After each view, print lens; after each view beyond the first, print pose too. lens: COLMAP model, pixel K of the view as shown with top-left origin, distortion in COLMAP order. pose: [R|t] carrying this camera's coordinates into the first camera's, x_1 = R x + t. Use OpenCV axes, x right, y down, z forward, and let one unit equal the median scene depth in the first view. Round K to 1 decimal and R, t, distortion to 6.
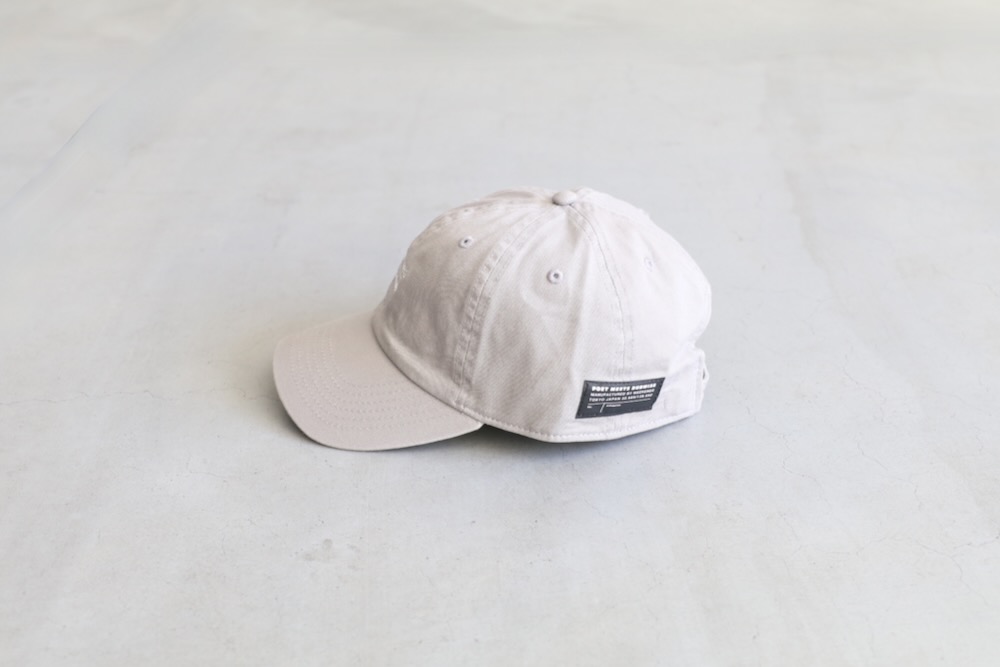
lens RADIAL K [[1190.3, 0, 519.9], [0, 1190.3, 334.4], [0, 0, 1]] dist [-0.092311, 0.034275]
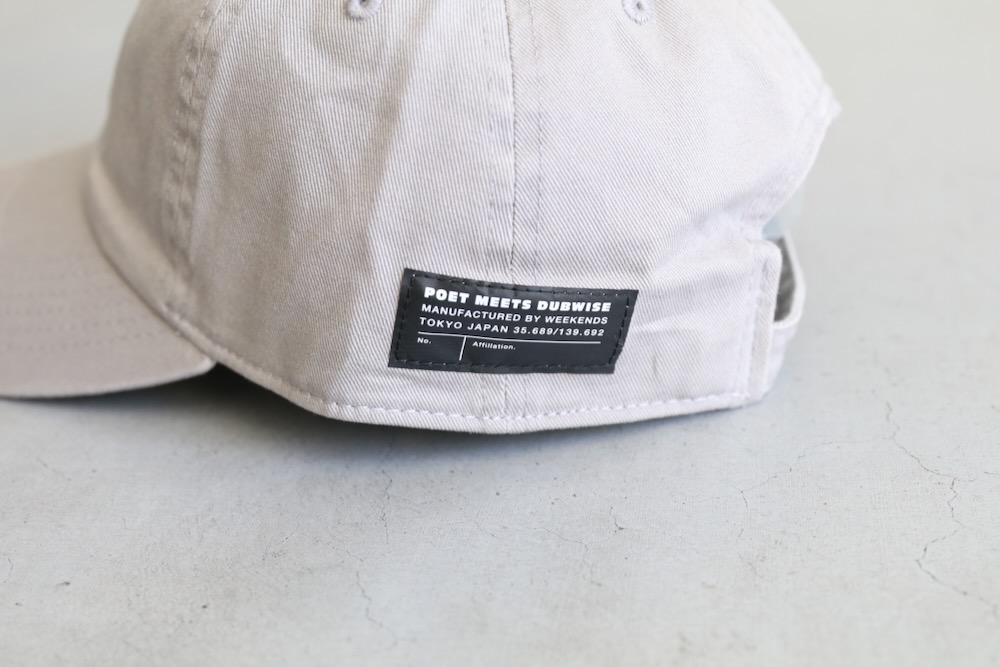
lens RADIAL K [[1525.3, 0, 476.6], [0, 1525.3, 334.5], [0, 0, 1]] dist [-0.053799, -0.007297]
pose [[0.957489, 0.102081, -0.269805, 0.214631], [-0.103041, 0.994620, 0.010642, 0.052358], [0.269439, 0.017611, 0.962856, 0.522228]]
